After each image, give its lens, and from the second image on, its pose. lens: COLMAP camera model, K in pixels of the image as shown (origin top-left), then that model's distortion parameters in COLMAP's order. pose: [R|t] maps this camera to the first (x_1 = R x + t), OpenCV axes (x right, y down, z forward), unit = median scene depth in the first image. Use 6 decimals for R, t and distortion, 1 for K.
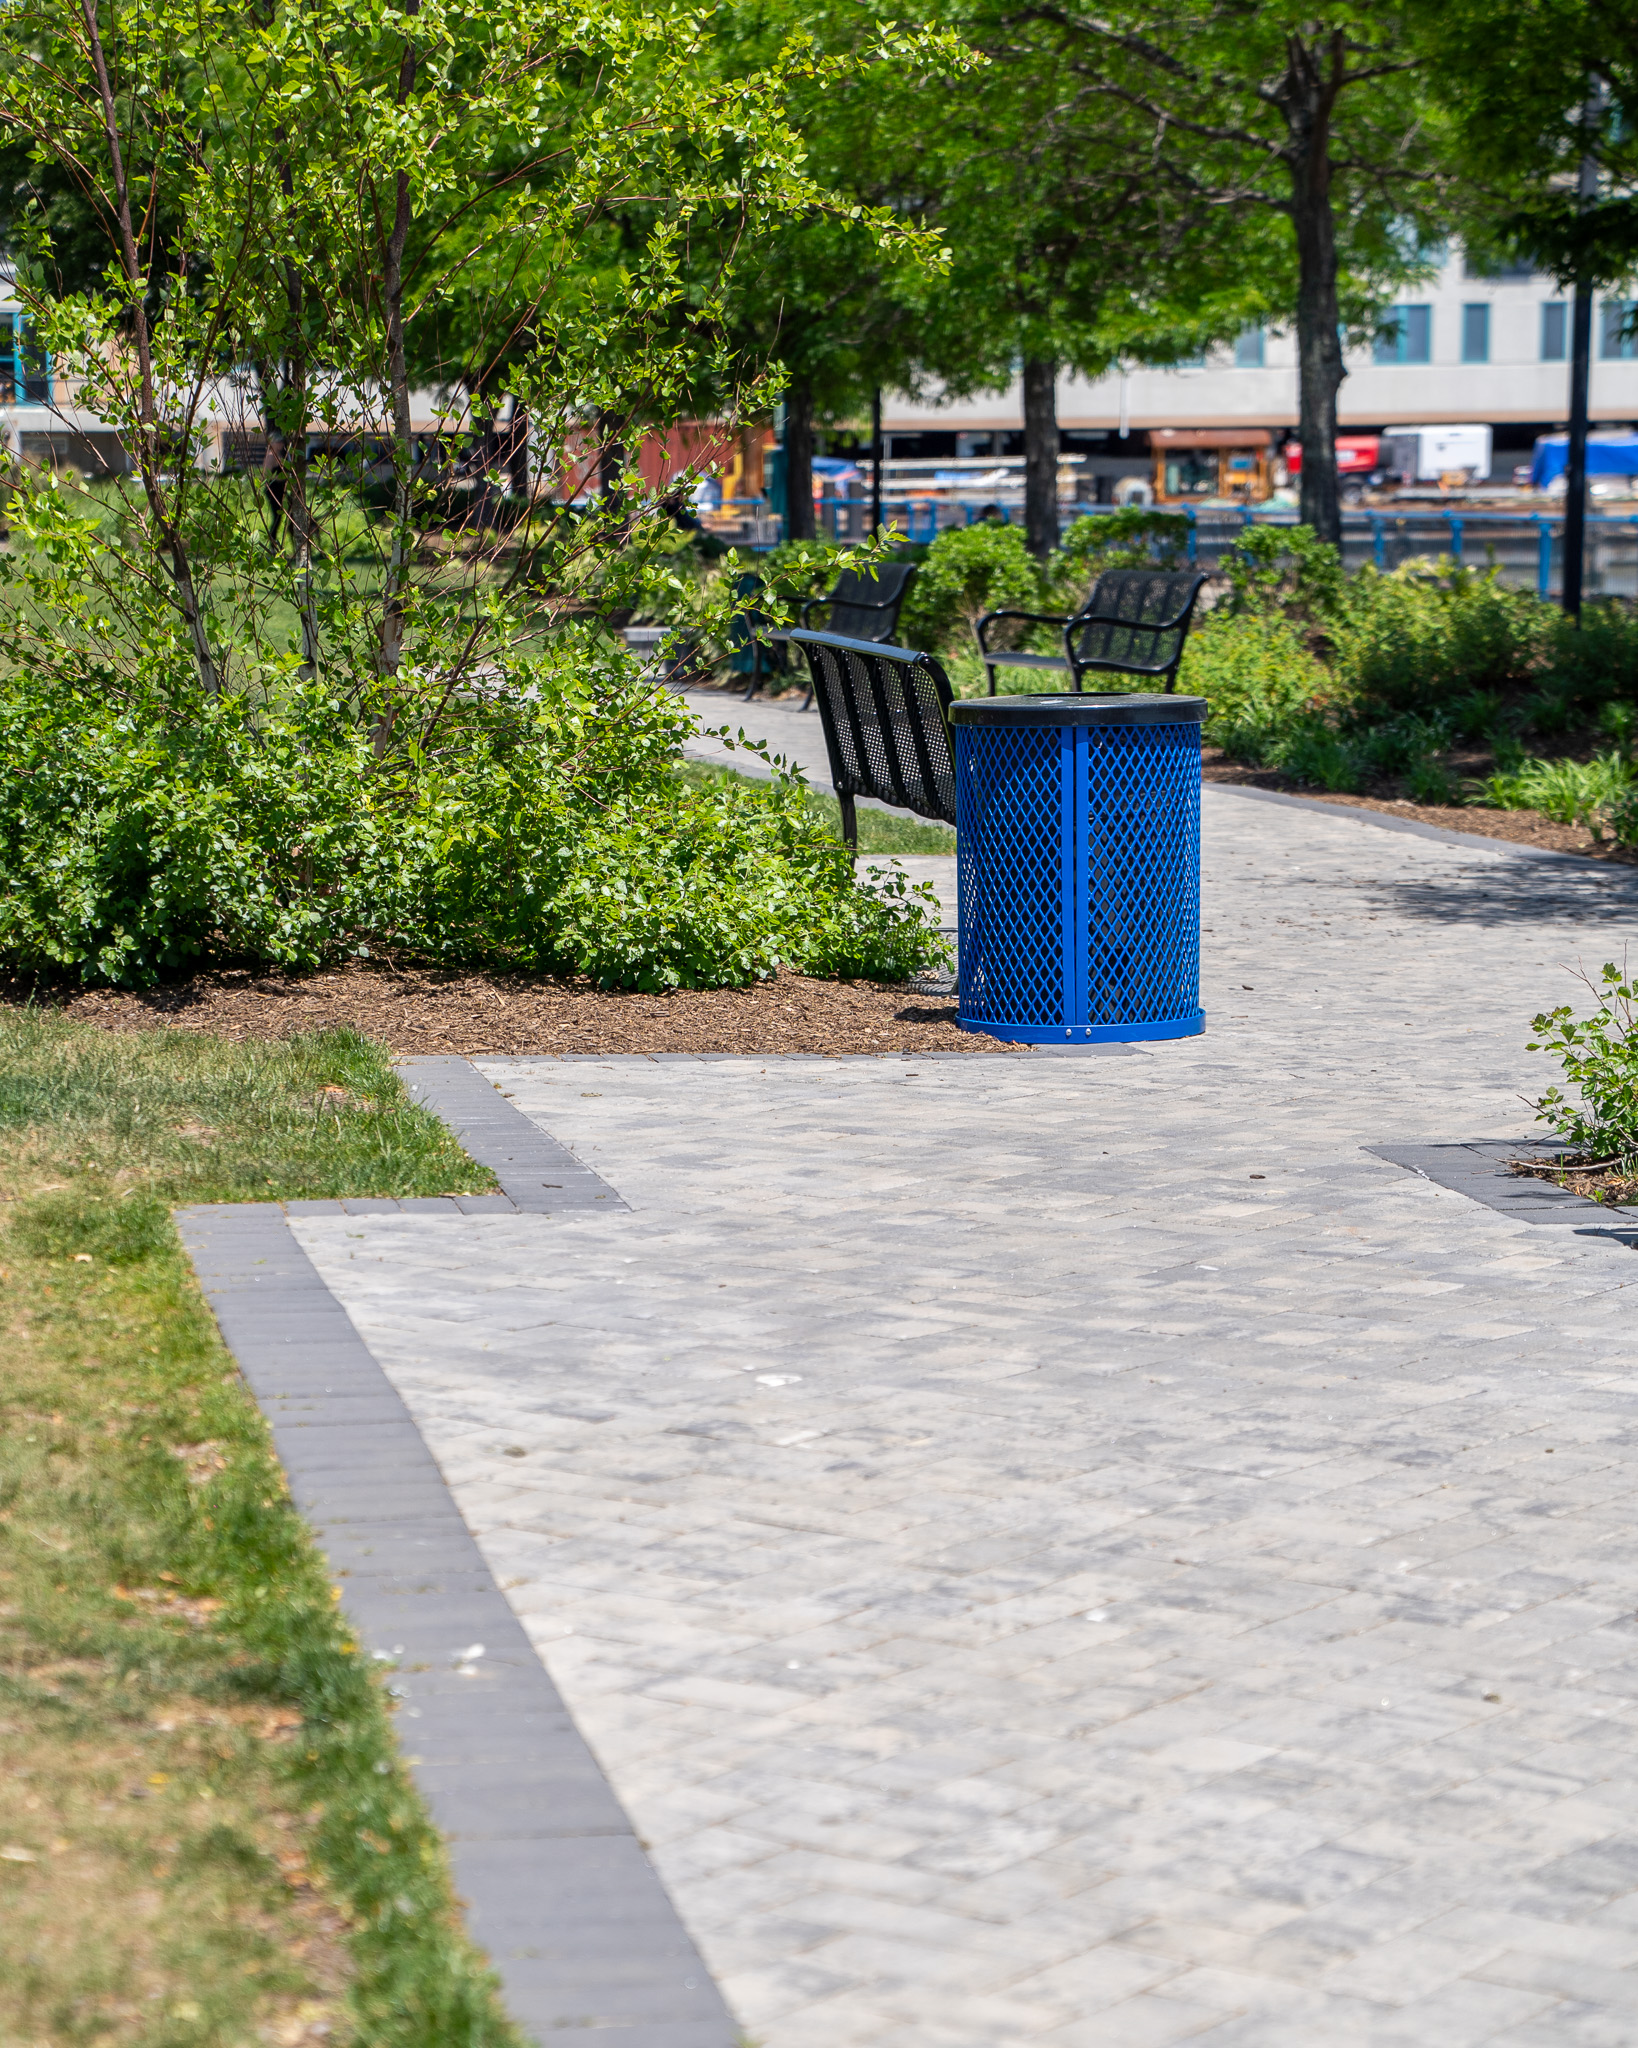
lens RADIAL K [[4700.0, 0, 819.0], [0, 4700.0, 1024.0], [0, 0, 1]] dist [0.440627, -0.109507]
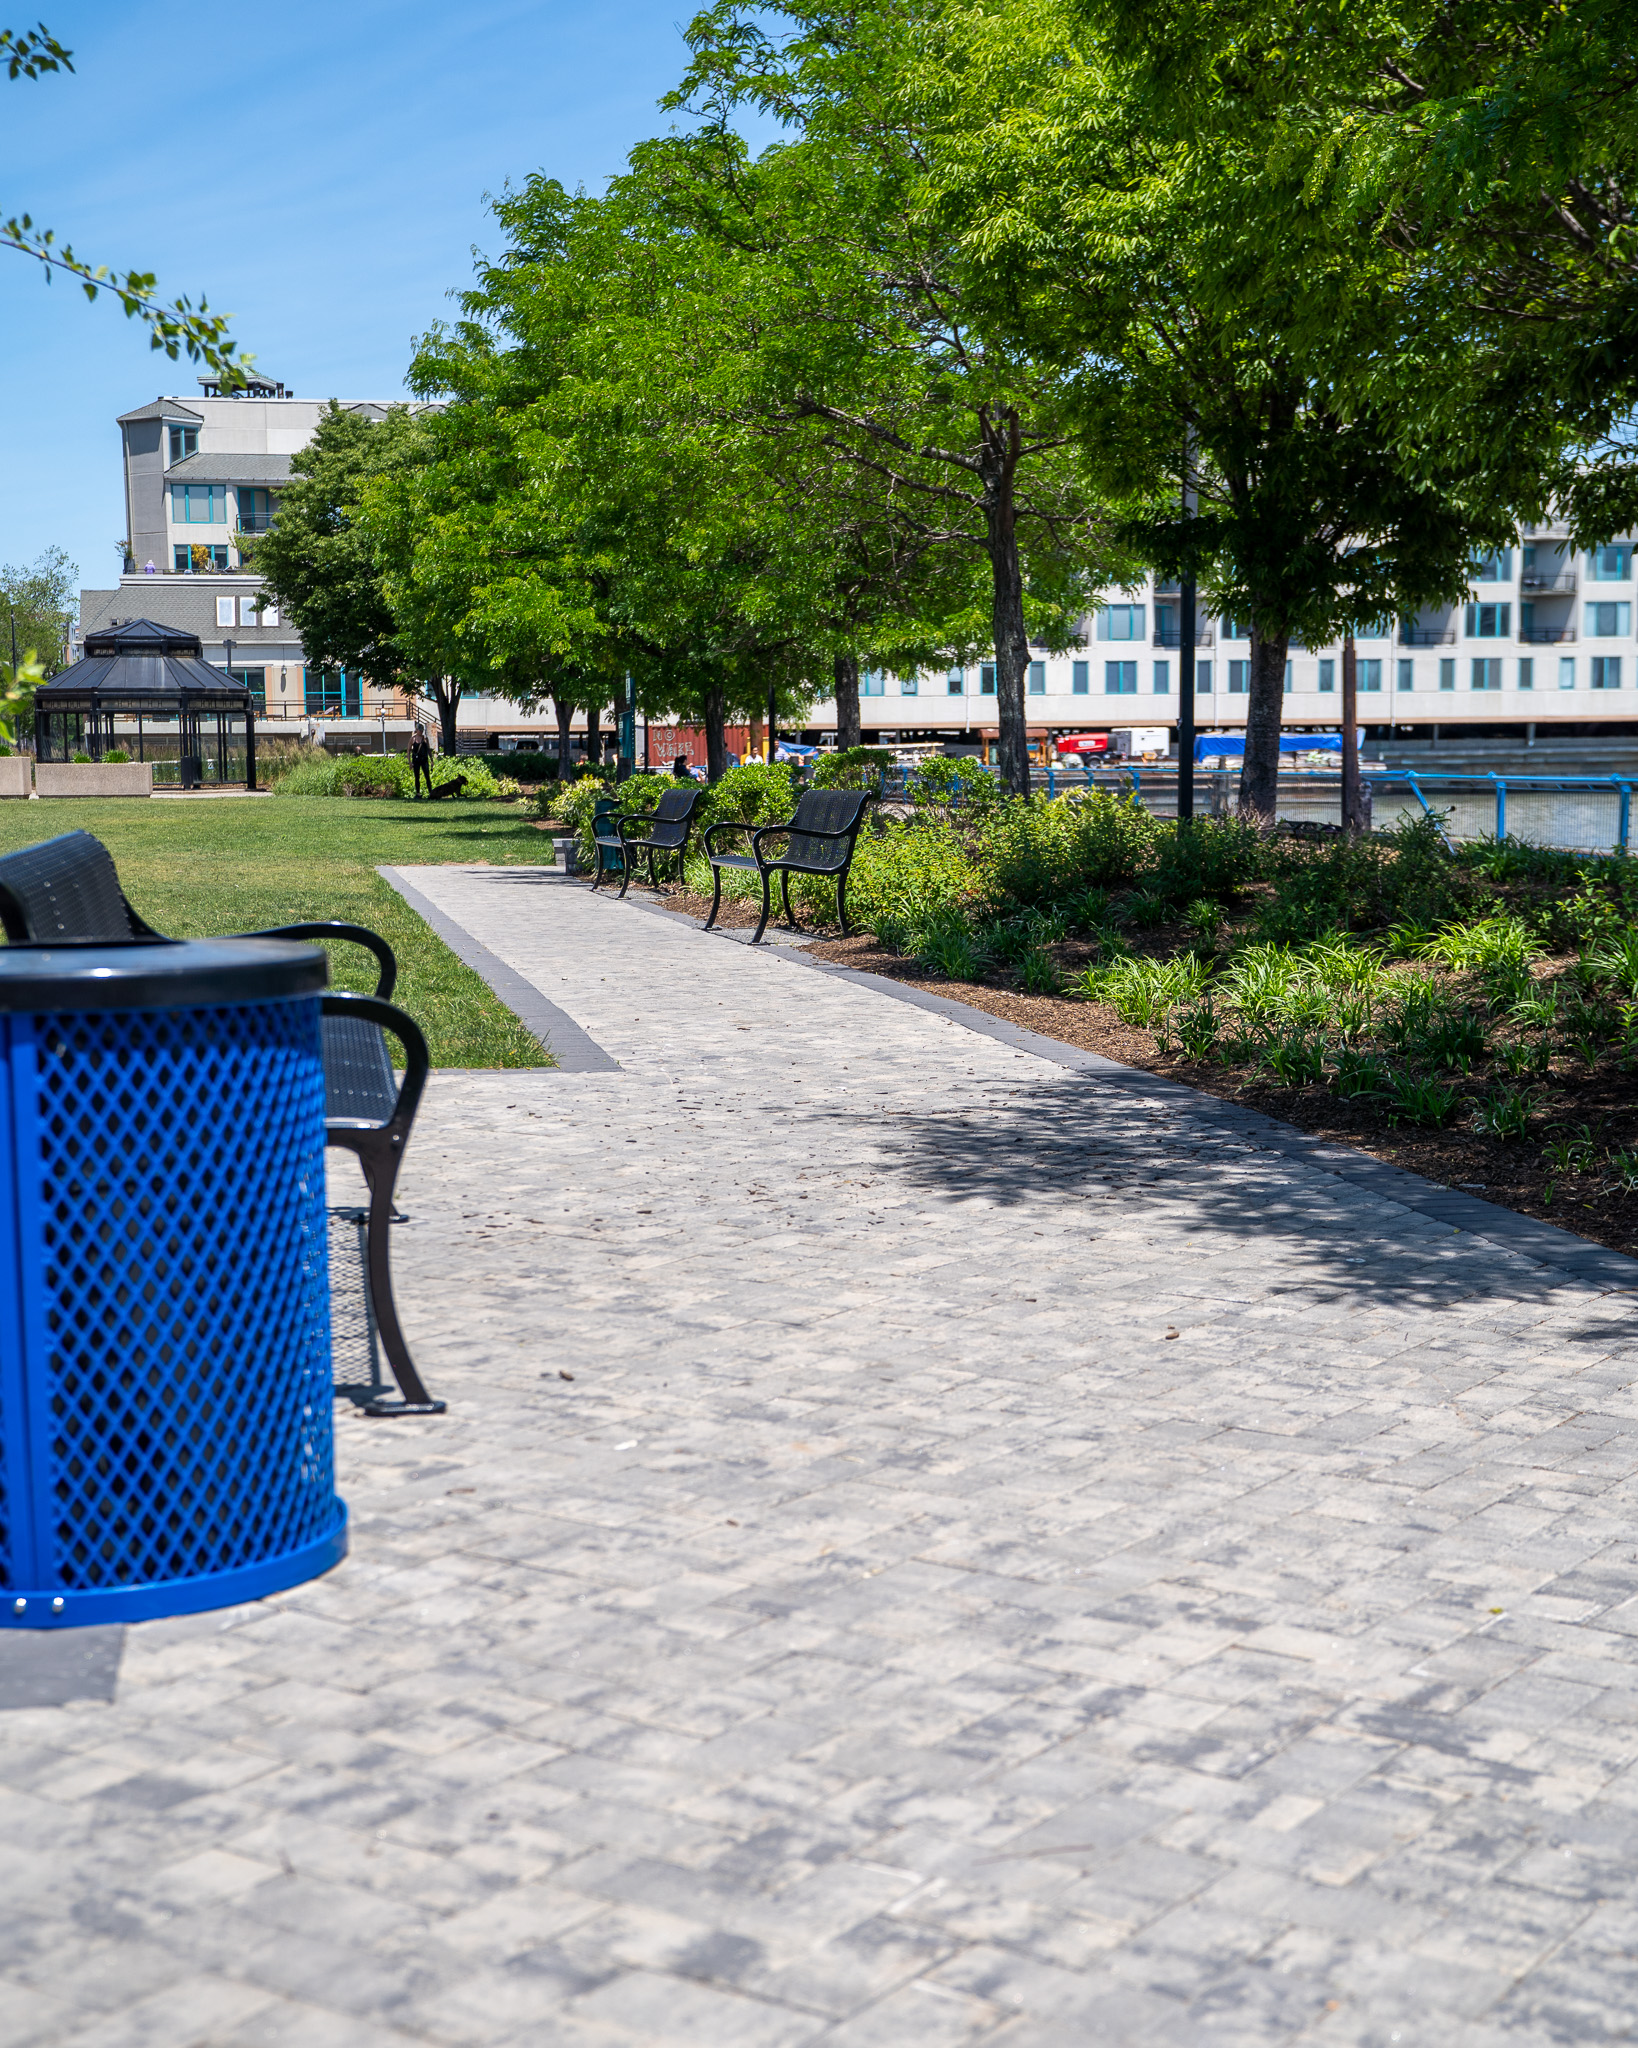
lens RADIAL K [[2692.3, 0, 819.0], [0, 2692.3, 1024.0], [0, 0, 1]] dist [0.005166, -0.000582]
pose [[0.999935, -0.006454, 0.009424, 0.075916], [0.006599, 0.999859, -0.015465, -0.031213], [-0.009323, 0.015526, 0.999836, 0.388970]]
